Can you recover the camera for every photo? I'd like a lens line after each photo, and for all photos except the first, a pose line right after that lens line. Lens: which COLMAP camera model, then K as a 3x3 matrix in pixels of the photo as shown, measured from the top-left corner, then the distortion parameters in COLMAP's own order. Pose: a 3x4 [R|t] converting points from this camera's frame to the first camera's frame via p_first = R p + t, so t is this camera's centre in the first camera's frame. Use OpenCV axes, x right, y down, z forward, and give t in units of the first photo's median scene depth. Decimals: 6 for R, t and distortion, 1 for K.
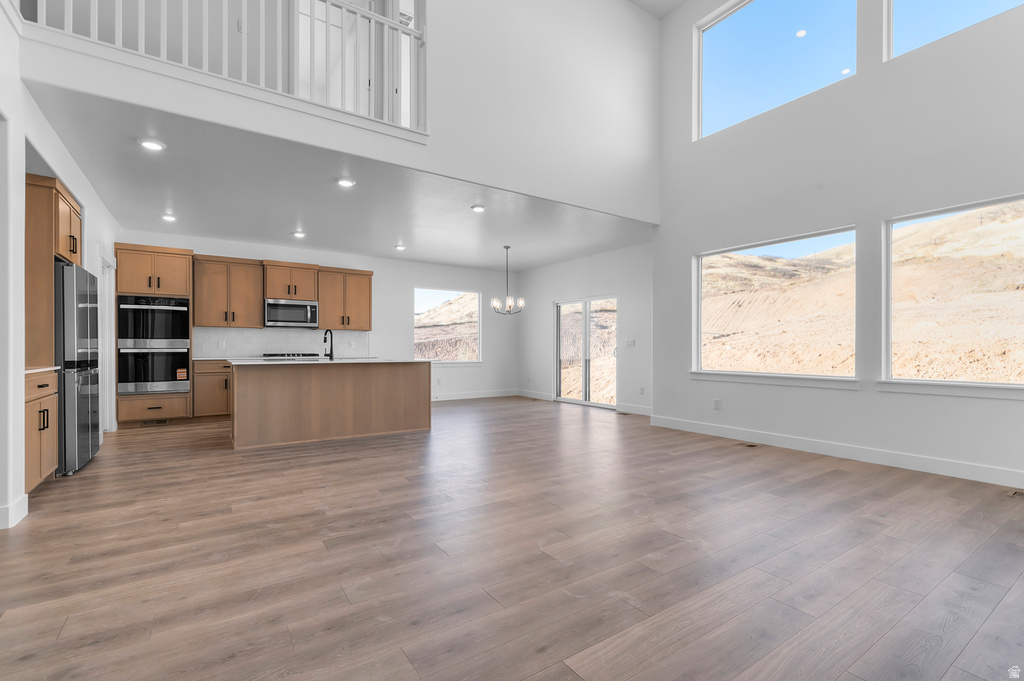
lens RADIAL K [[469.8, 0, 519.5], [0, 469.8, 348.4], [0, 0, 1]] dist [-0.005670, 0.000577]
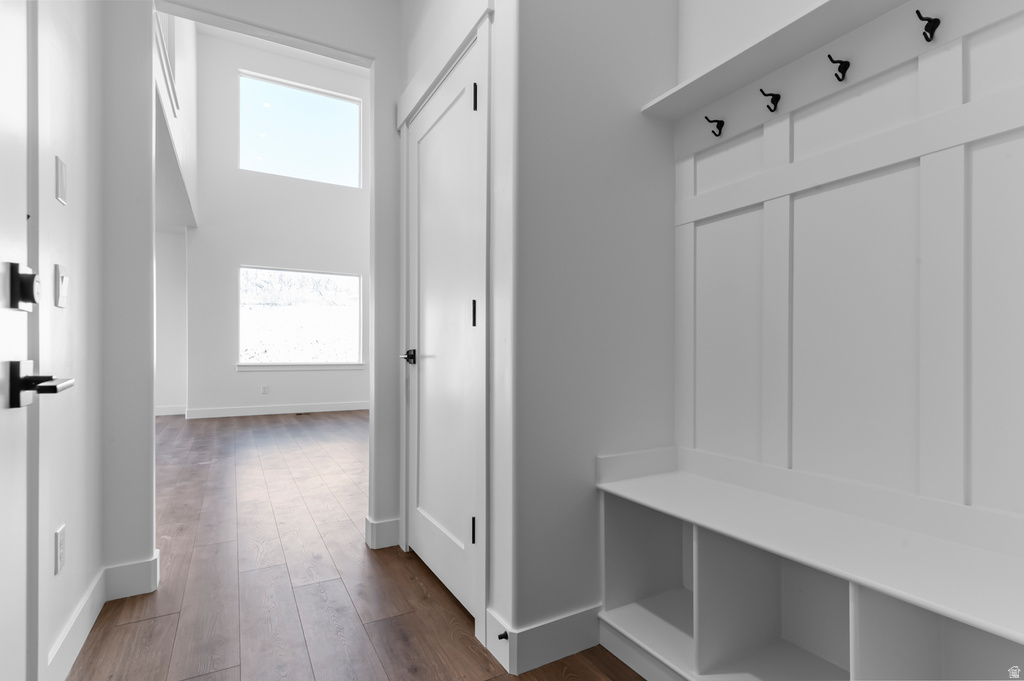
lens RADIAL K [[495.9, 0, 508.7], [0, 495.9, 341.7], [0, 0, 1]] dist [-0.000729, 0.000530]
pose [[0.091671, 0.007604, 0.995760, -0.830283], [-0.003552, 0.999967, -0.007309, -0.003715], [-0.995783, -0.002867, 0.091695, 0.204616]]
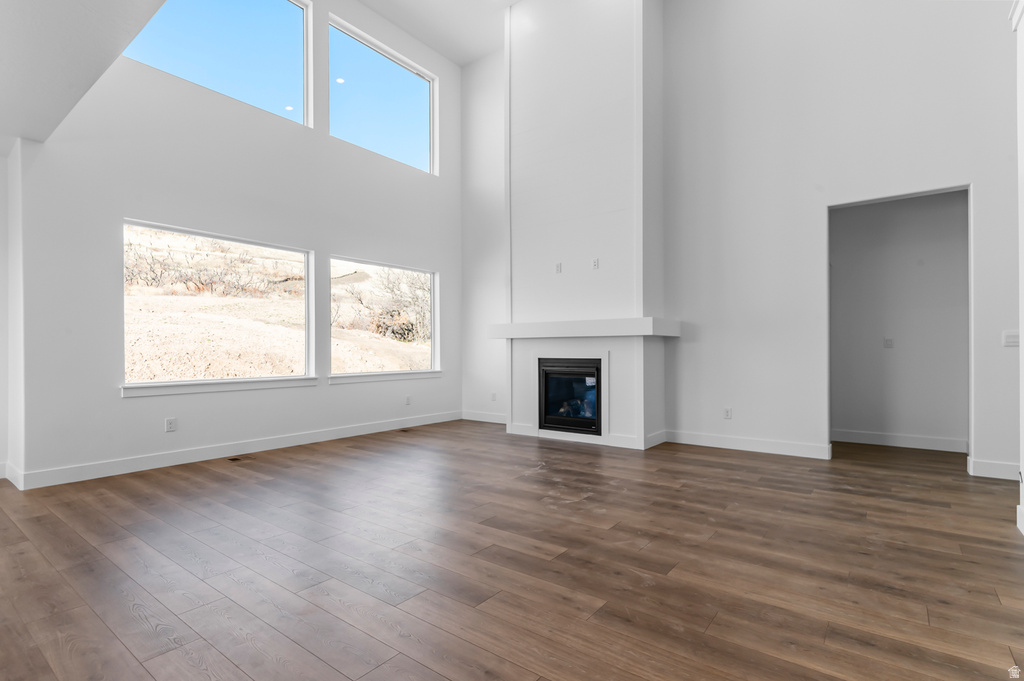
lens RADIAL K [[495.9, 0, 514.4], [0, 495.9, 347.4], [0, 0, 1]] dist [-0.000729, 0.000530]
pose [[-0.319241, 0.001407, 0.947673, -0.533689], [0.005121, 0.999987, 0.000241, -0.008512], [-0.947660, 0.004930, -0.319244, 0.688155]]
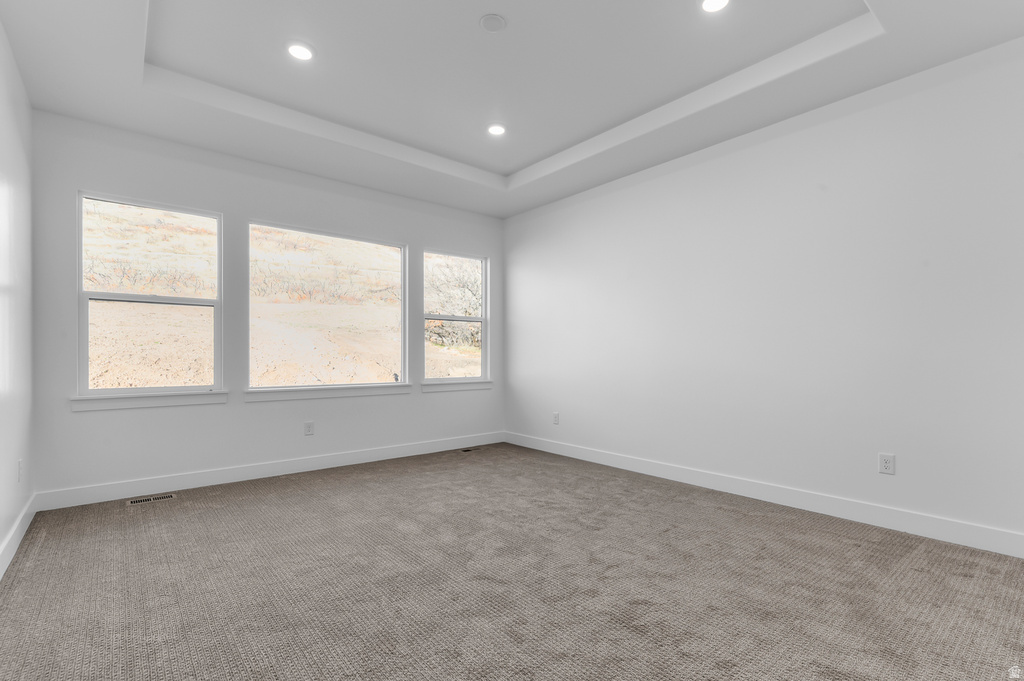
lens RADIAL K [[469.8, 0, 516.1], [0, 469.8, 346.5], [0, 0, 1]] dist [-0.005670, 0.000577]
pose [[-0.096613, 0.022764, 0.995062, -0.419838], [0.003105, 0.999740, -0.022570, -0.004320], [-0.995317, 0.000909, -0.096659, 0.627165]]
